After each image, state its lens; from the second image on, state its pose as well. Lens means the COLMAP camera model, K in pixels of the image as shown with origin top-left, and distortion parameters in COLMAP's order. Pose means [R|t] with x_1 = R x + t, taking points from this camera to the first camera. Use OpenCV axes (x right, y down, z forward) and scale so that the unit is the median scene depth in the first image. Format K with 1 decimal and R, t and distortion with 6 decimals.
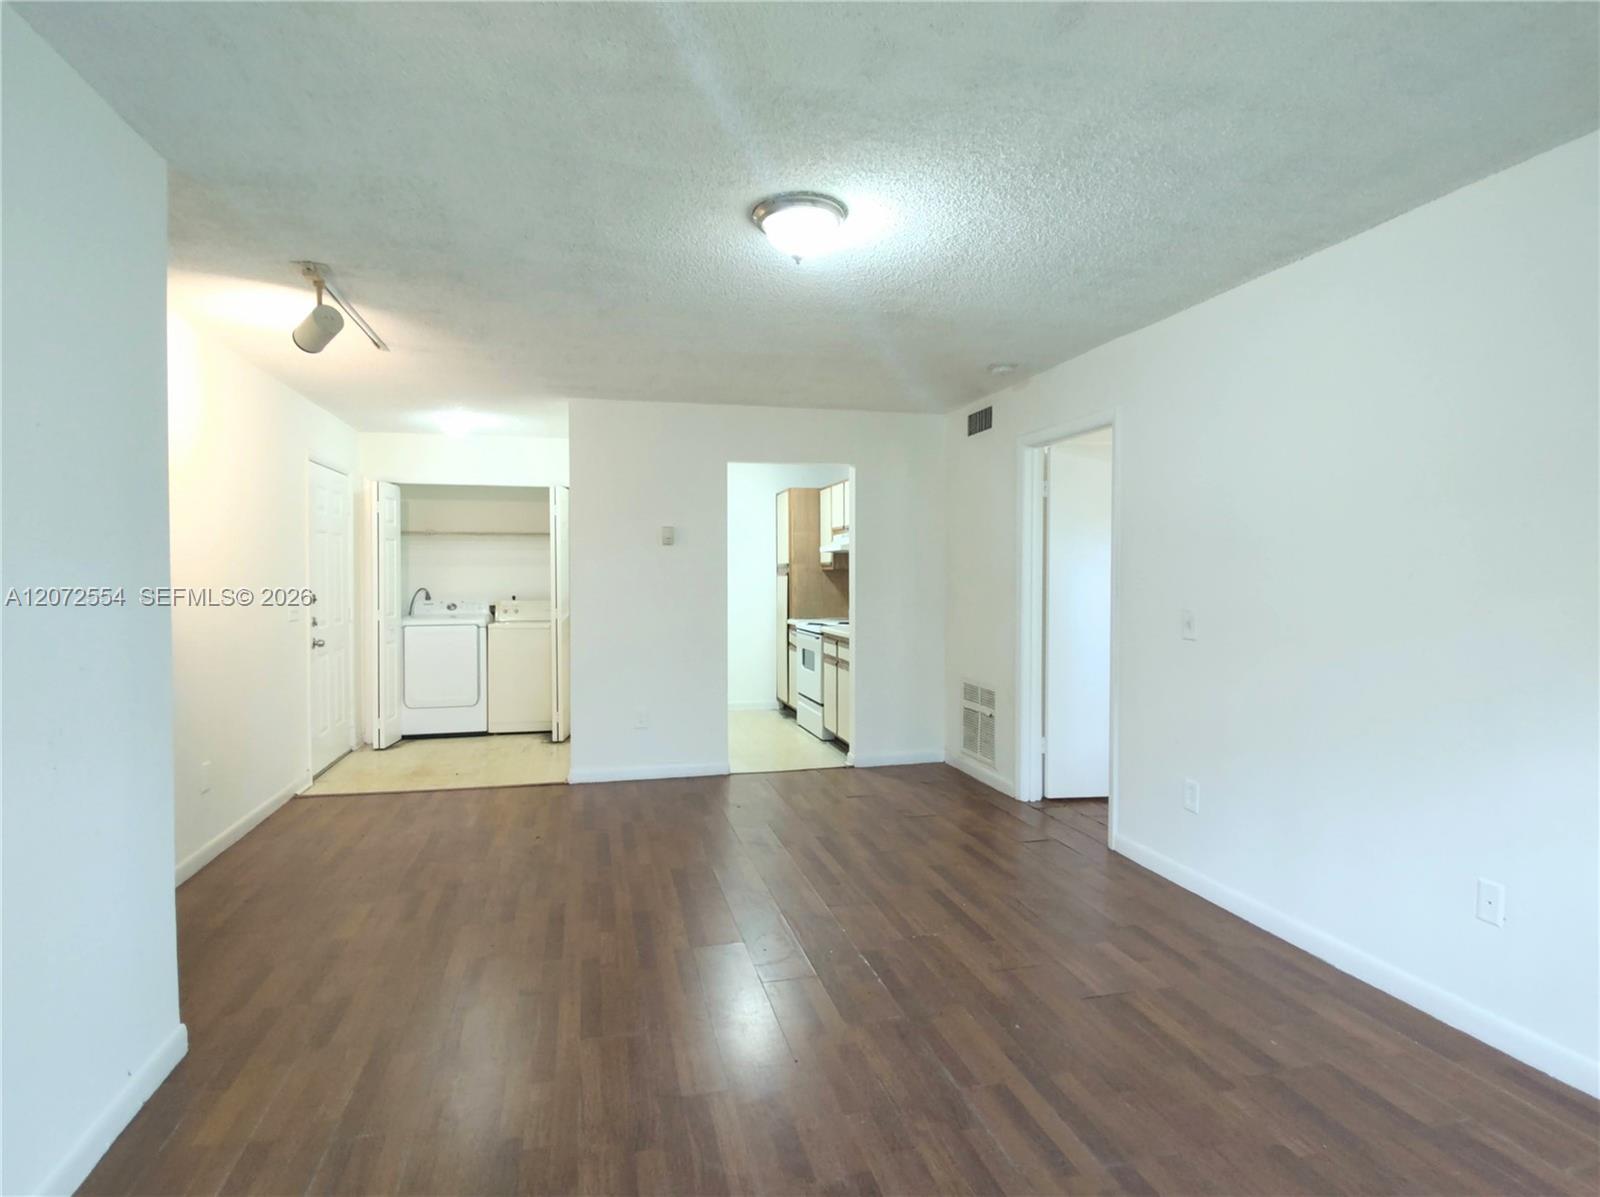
lens RADIAL K [[784.5, 0, 800.5], [0, 784.5, 595.1], [0, 0, 1]] dist [-0.004407, -0.005463]
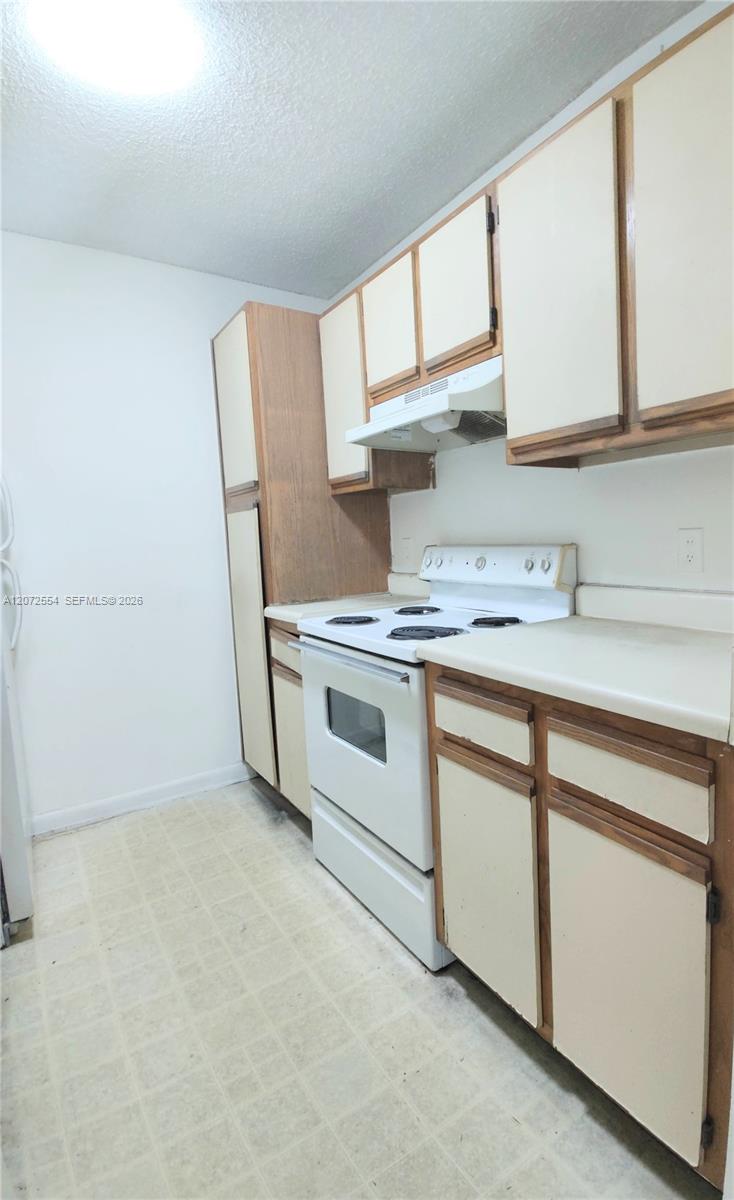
lens RADIAL K [[589.4, 0, 457.6], [0, 589.4, 590.2], [0, 0, 1]] dist [0.000916, -0.009473]
pose [[0.921809, -0.073006, 0.380707, -0.041886], [0.046418, 0.995827, 0.078570, 0.000041], [-0.384855, -0.054755, 0.921352, 0.650435]]
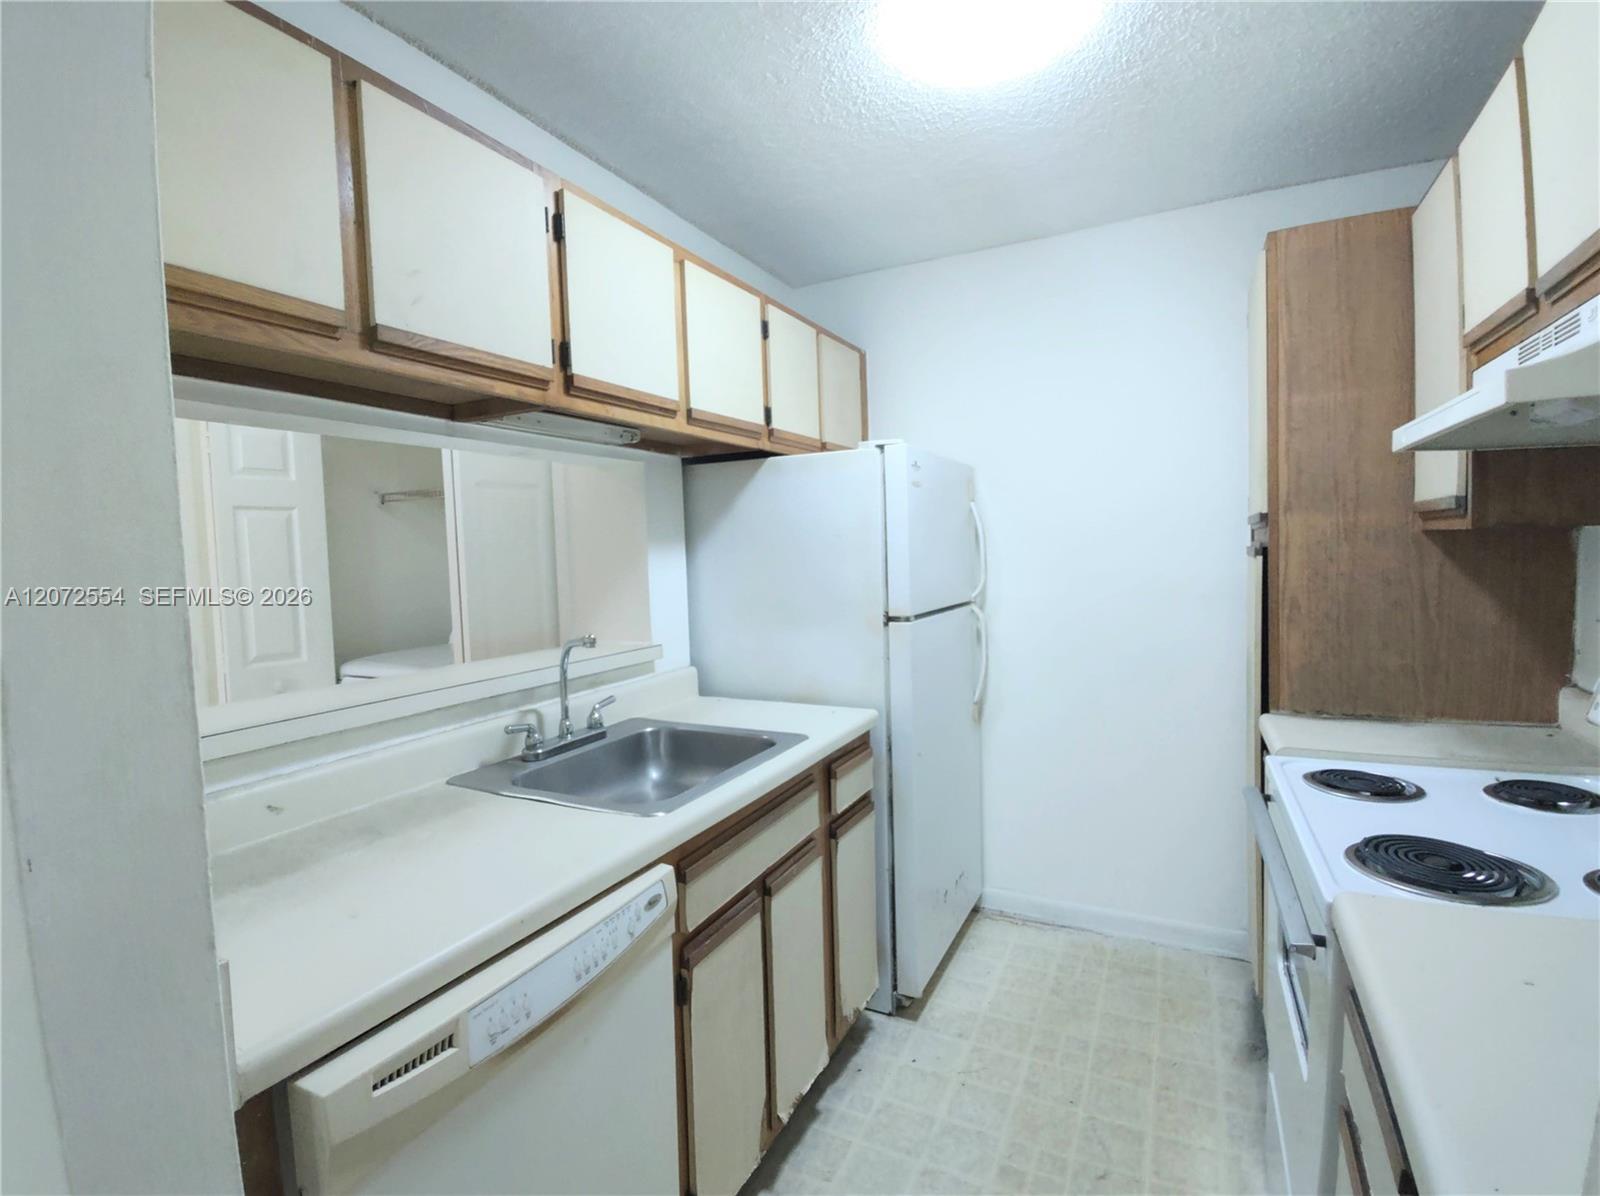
lens RADIAL K [[784.5, 0, 774.5], [0, 784.5, 595.7], [0, 0, 1]] dist [-0.004407, -0.005463]
pose [[0.743776, 0.012825, -0.668306, 0.040532], [0.019882, 0.998949, 0.041298, -0.025975], [0.668133, -0.044003, 0.742739, 0.678282]]
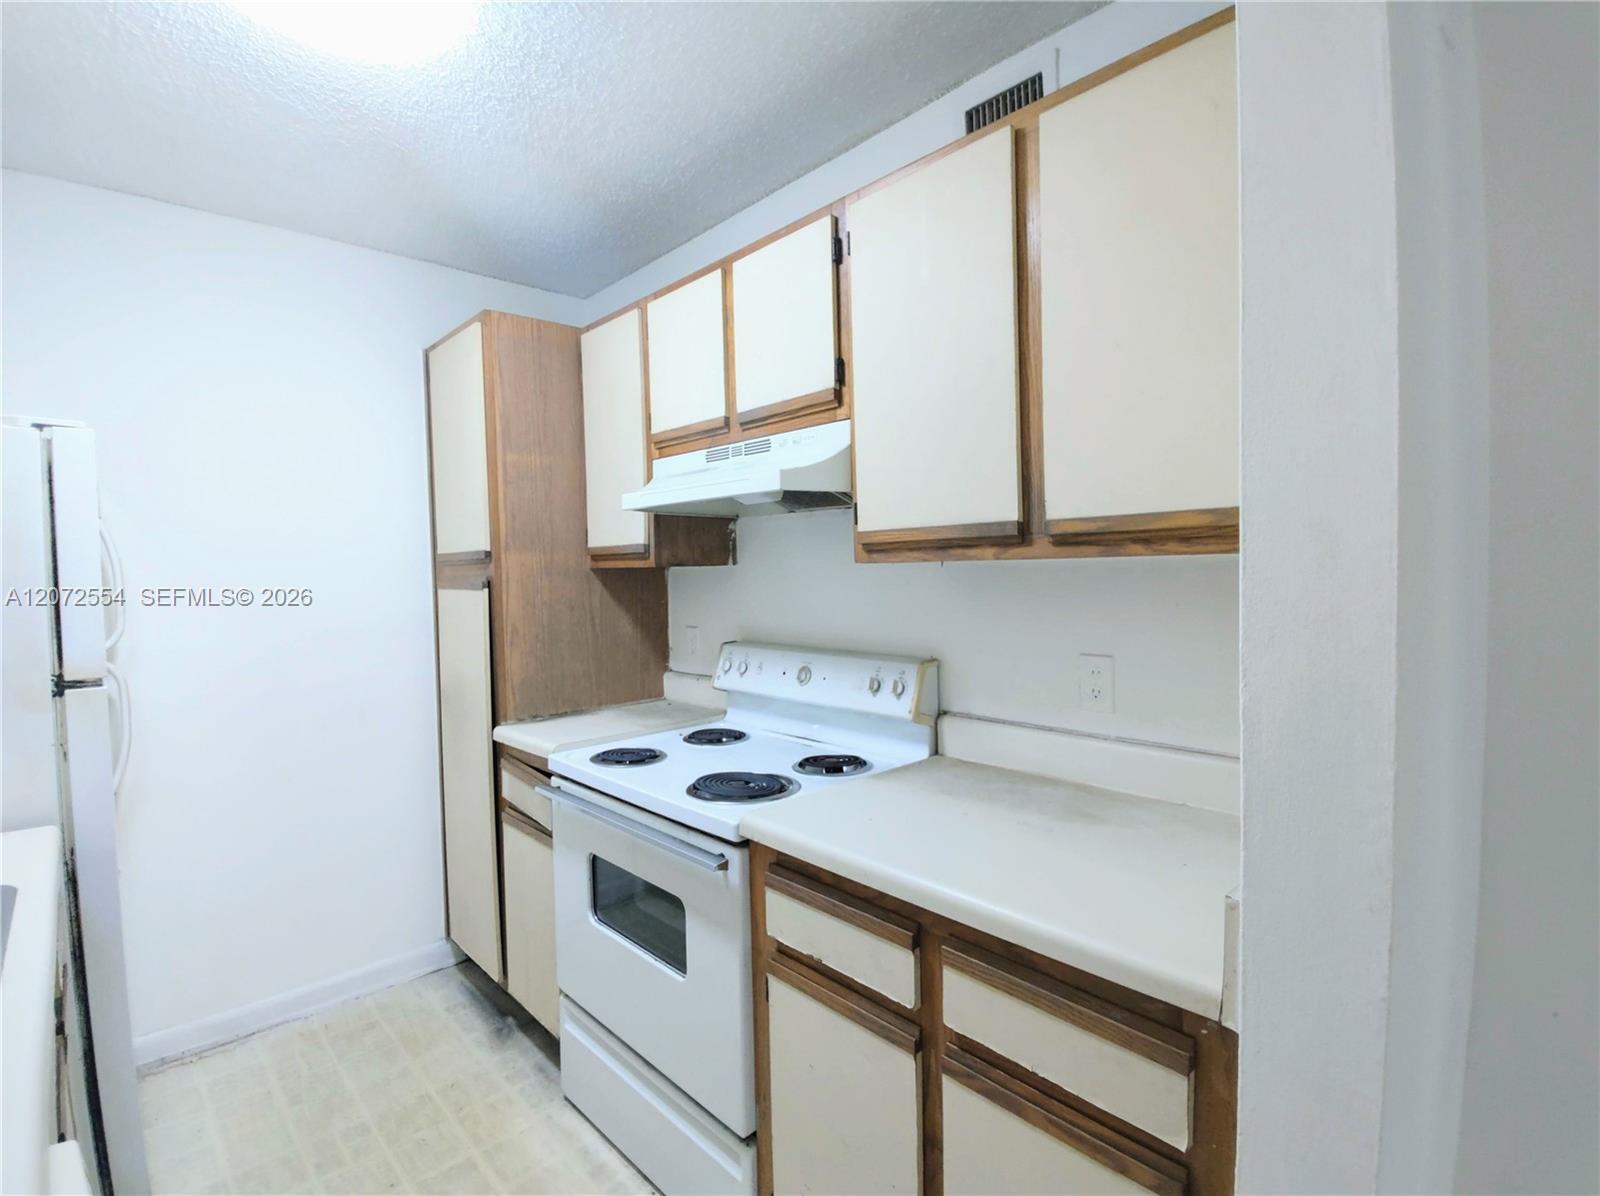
lens RADIAL K [[784.5, 0, 794.1], [0, 784.5, 594.2], [0, 0, 1]] dist [-0.004407, -0.005463]
pose [[0.879833, -0.037190, 0.473827, -0.057611], [0.031794, 0.999306, 0.019397, -0.025102], [-0.474219, -0.002001, 0.880405, 0.663751]]
